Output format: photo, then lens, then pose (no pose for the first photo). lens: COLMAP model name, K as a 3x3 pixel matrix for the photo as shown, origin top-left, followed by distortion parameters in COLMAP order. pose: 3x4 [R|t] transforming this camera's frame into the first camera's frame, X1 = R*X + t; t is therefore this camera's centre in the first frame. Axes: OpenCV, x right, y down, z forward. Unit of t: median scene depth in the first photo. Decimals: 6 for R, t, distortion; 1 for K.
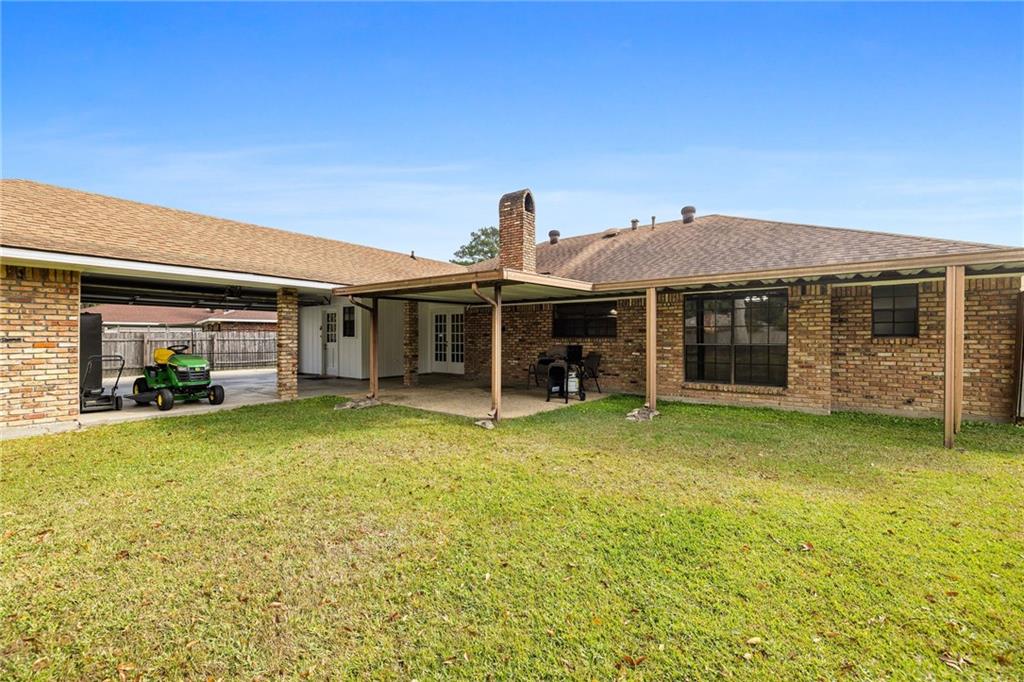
lens RADIAL K [[425.0, 0, 512.8], [0, 425.0, 339.0], [0, 0, 1]] dist [0.000716, 0.000115]
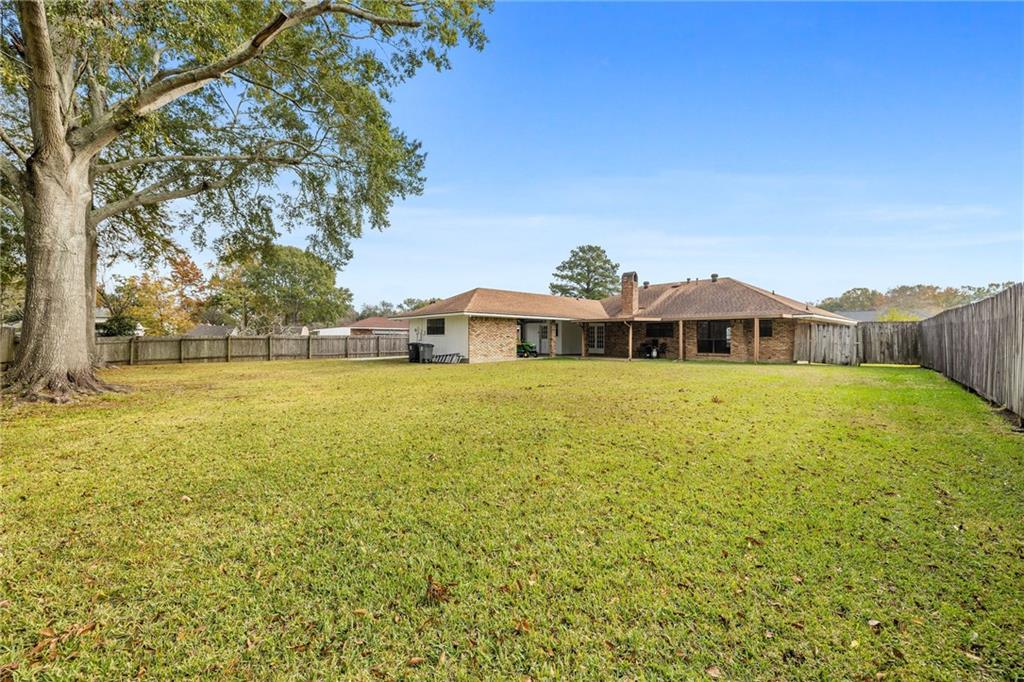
lens RADIAL K [[425.0, 0, 510.2], [0, 425.0, 340.5], [0, 0, 1]] dist [0.000716, 0.000115]
pose [[0.979595, 0.003614, -0.200949, -0.214981], [-0.003482, 0.999993, 0.001013, 0.021506], [0.200951, -0.000293, 0.979601, -1.831604]]
